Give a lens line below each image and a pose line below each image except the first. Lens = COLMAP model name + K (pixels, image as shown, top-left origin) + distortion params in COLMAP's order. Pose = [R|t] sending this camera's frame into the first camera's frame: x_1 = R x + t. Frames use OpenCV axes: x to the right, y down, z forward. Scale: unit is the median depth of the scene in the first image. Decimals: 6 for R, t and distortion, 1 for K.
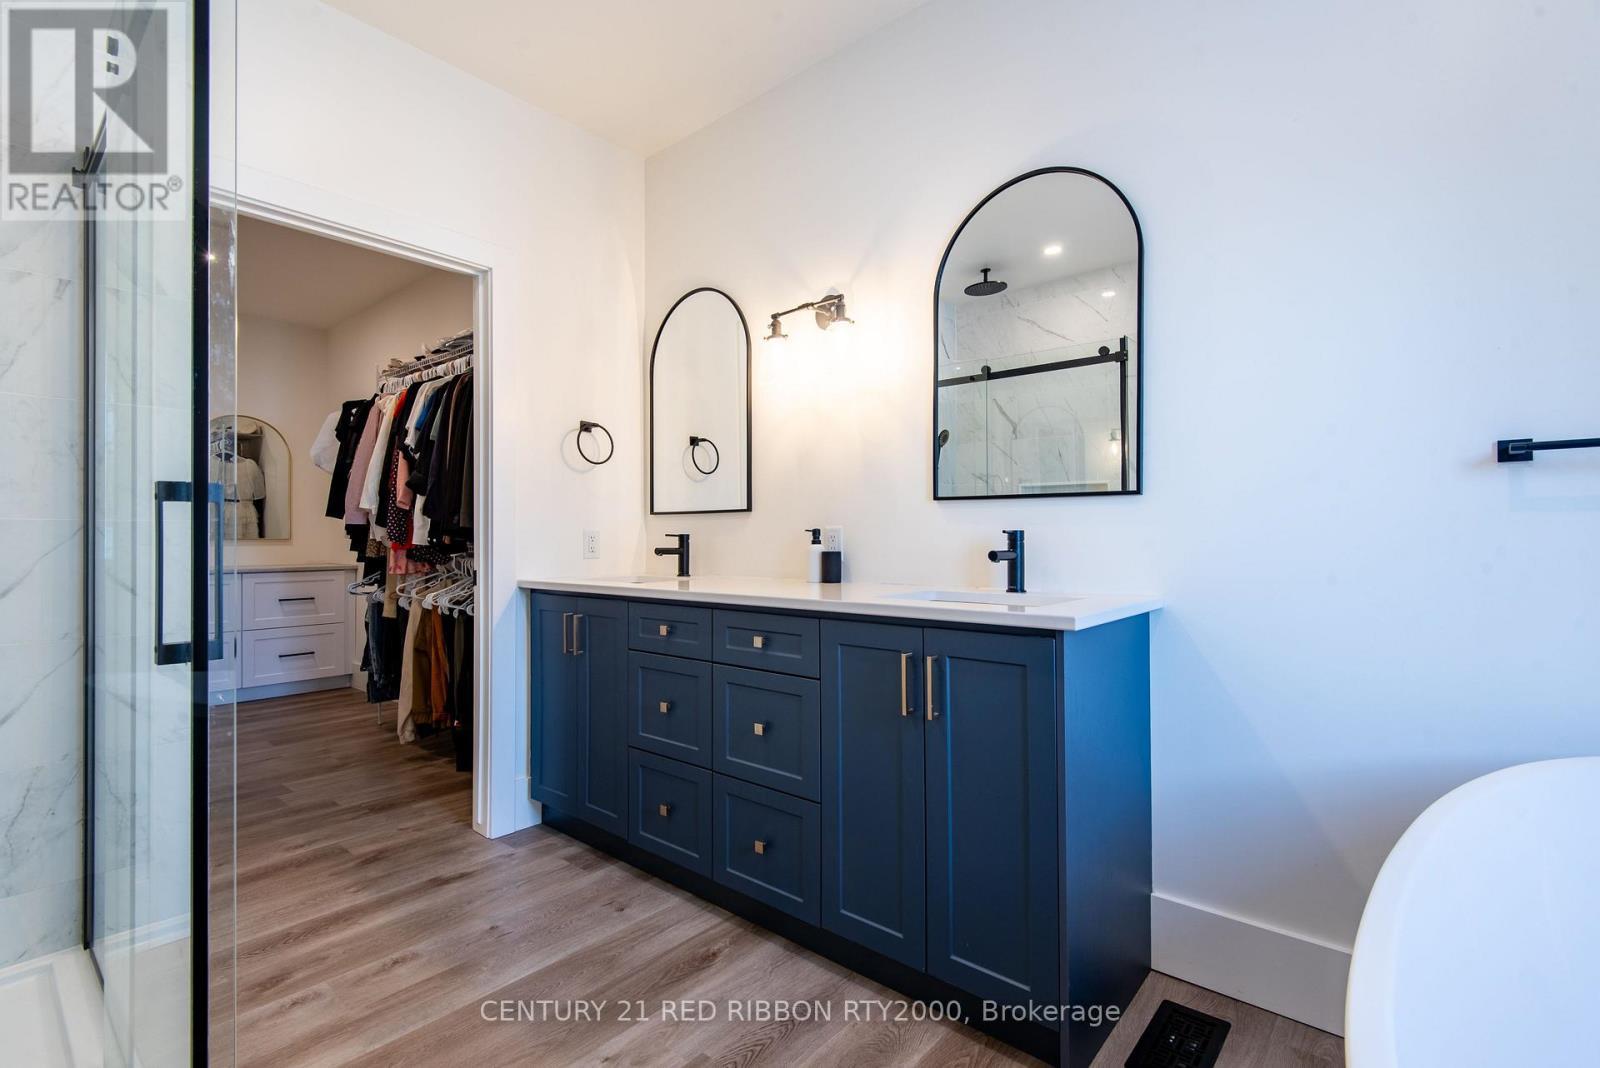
lens RADIAL K [[731.7, 0, 804.2], [0, 731.7, 533.3], [0, 0, 1]] dist [0.015944, -0.001399]
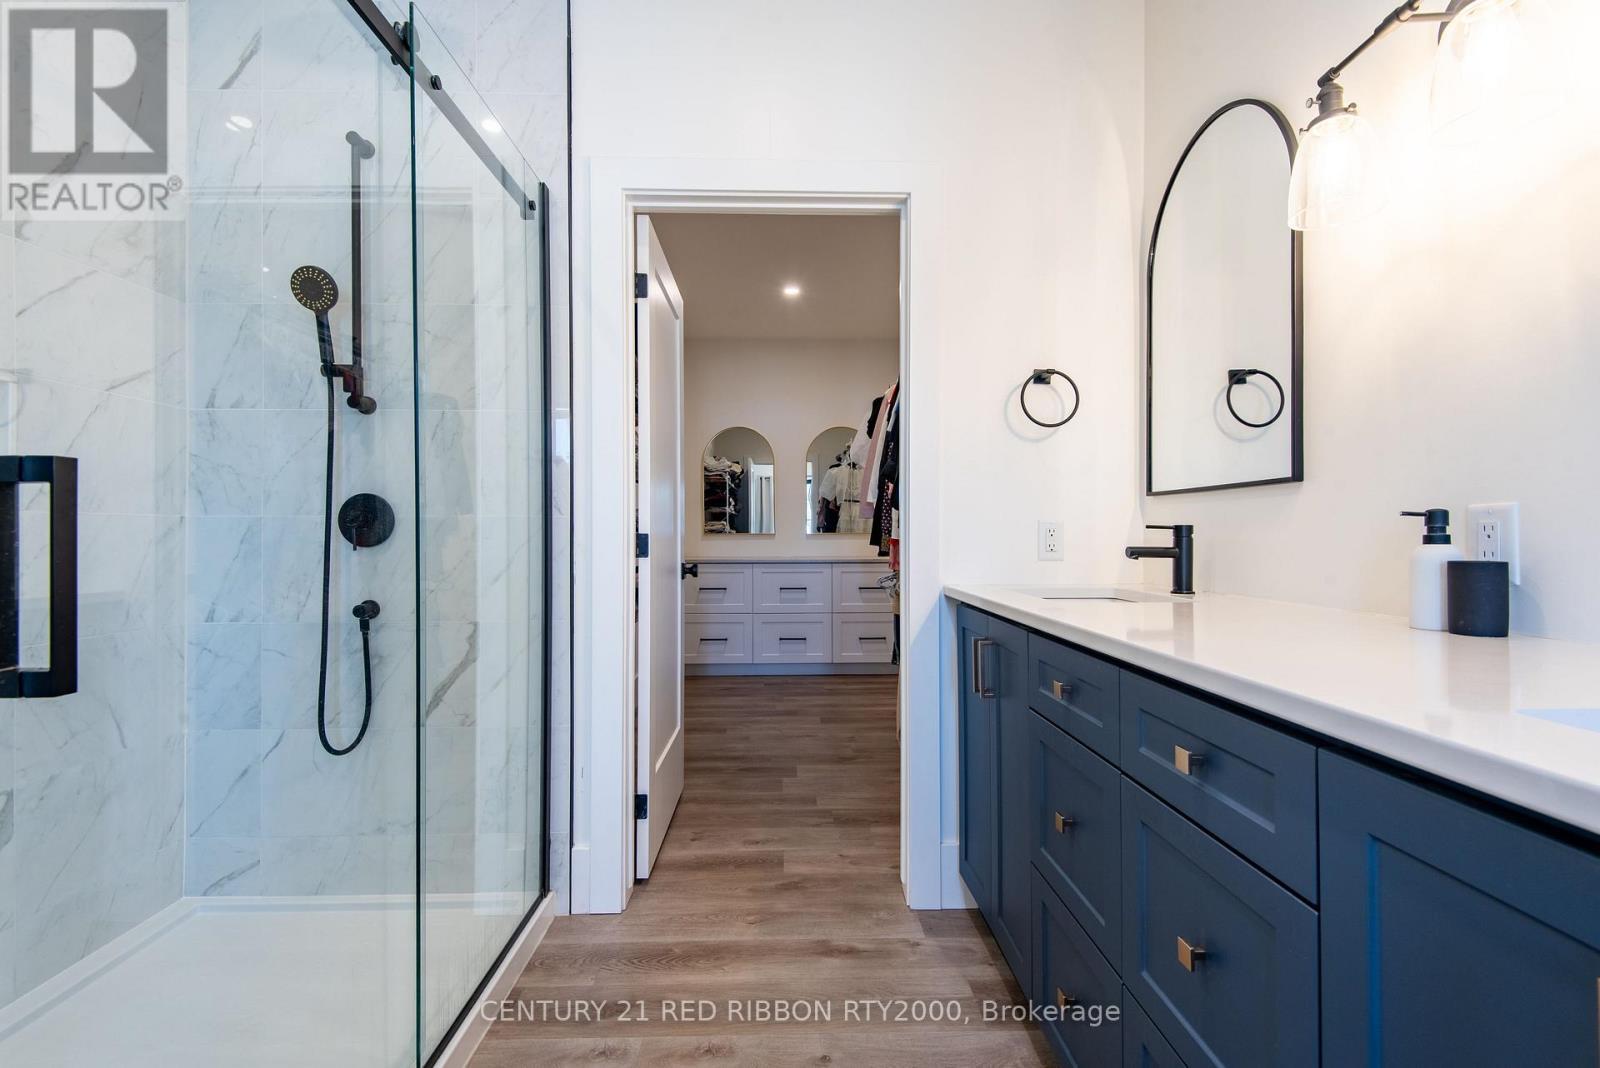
lens RADIAL K [[731.7, 0, 791.2], [0, 731.7, 531.2], [0, 0, 1]] dist [0.015944, -0.001399]
pose [[0.668244, -0.002195, -0.743939, 0.083376], [0.006358, 0.999976, 0.002760, 0.003116], [0.743915, -0.006574, 0.668242, 0.380097]]
